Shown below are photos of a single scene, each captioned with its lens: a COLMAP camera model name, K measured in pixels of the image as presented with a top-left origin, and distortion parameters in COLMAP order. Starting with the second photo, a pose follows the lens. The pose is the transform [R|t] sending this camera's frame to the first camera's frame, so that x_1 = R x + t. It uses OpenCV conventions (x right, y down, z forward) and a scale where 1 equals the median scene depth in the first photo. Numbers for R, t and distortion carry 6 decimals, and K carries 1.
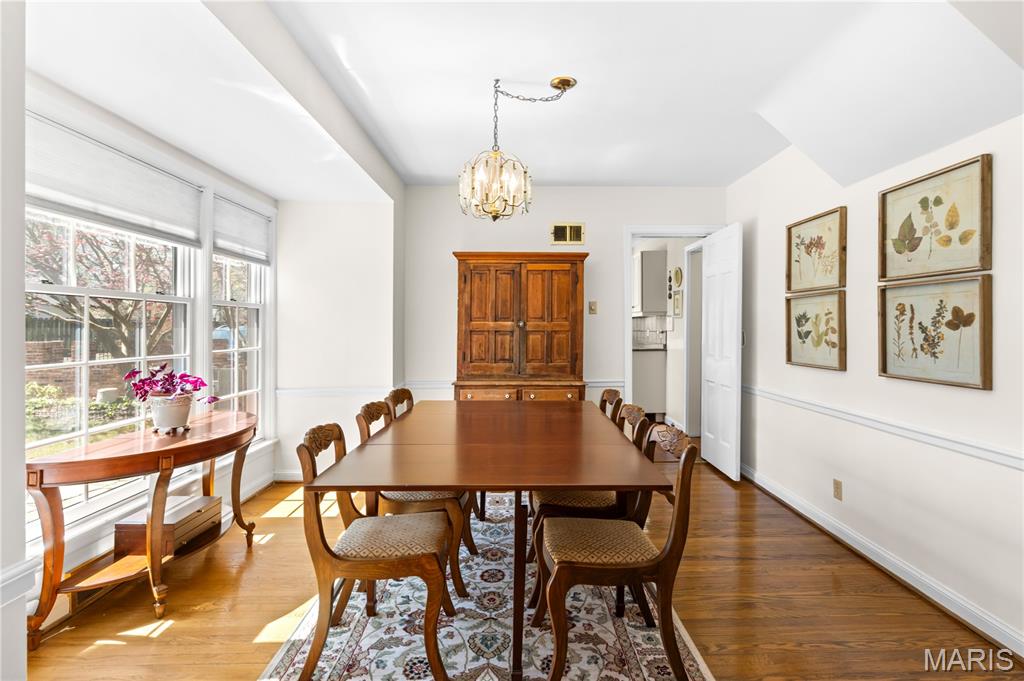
lens RADIAL K [[475.3, 0, 529.4], [0, 475.3, 326.1], [0, 0, 1]] dist [0.004868, 0.000047]
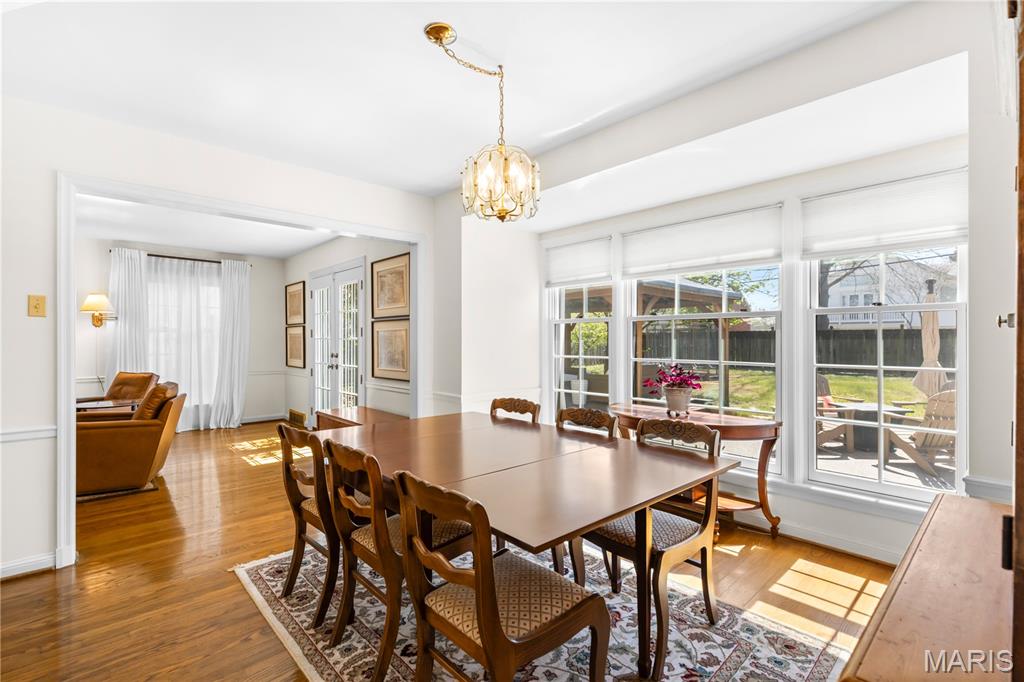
lens RADIAL K [[475.3, 0, 514.0], [0, 475.3, 338.6], [0, 0, 1]] dist [0.004868, 0.000047]
pose [[-0.757152, 0.005250, -0.653218, 0.658050], [0.001439, 0.999979, 0.006368, -0.010469], [0.653237, 0.003882, -0.757143, 2.243867]]
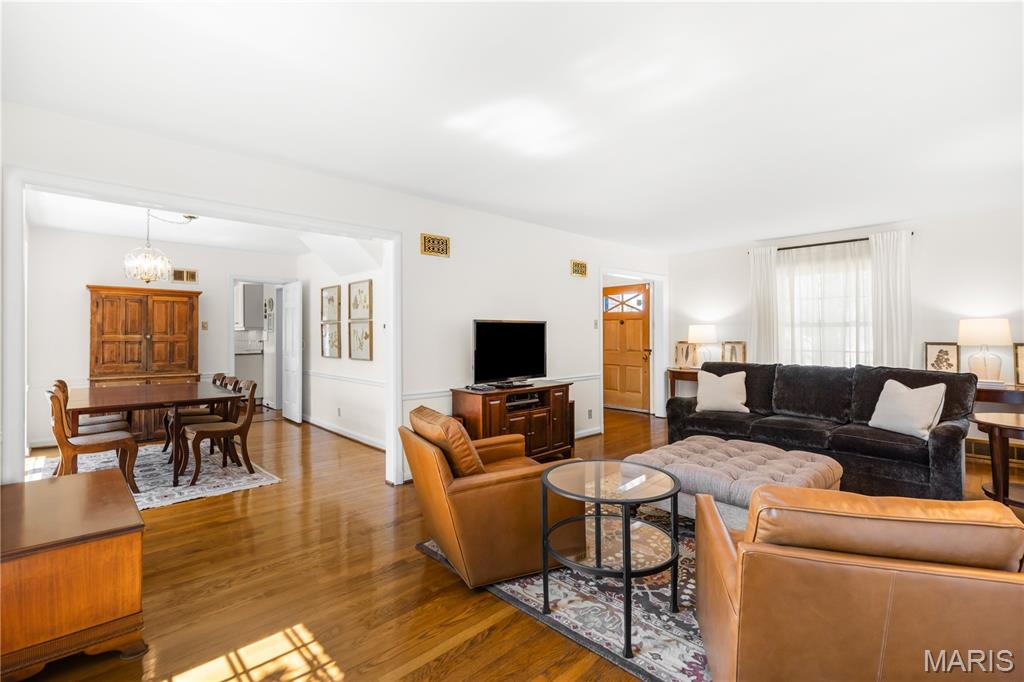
lens RADIAL K [[475.3, 0, 515.4], [0, 475.3, 341.0], [0, 0, 1]] dist [0.004868, 0.000047]
pose [[0.744867, -0.006543, 0.667181, -0.155884], [-0.001963, 0.999926, 0.011997, -0.010810], [-0.667210, -0.010245, 0.744799, -0.869615]]
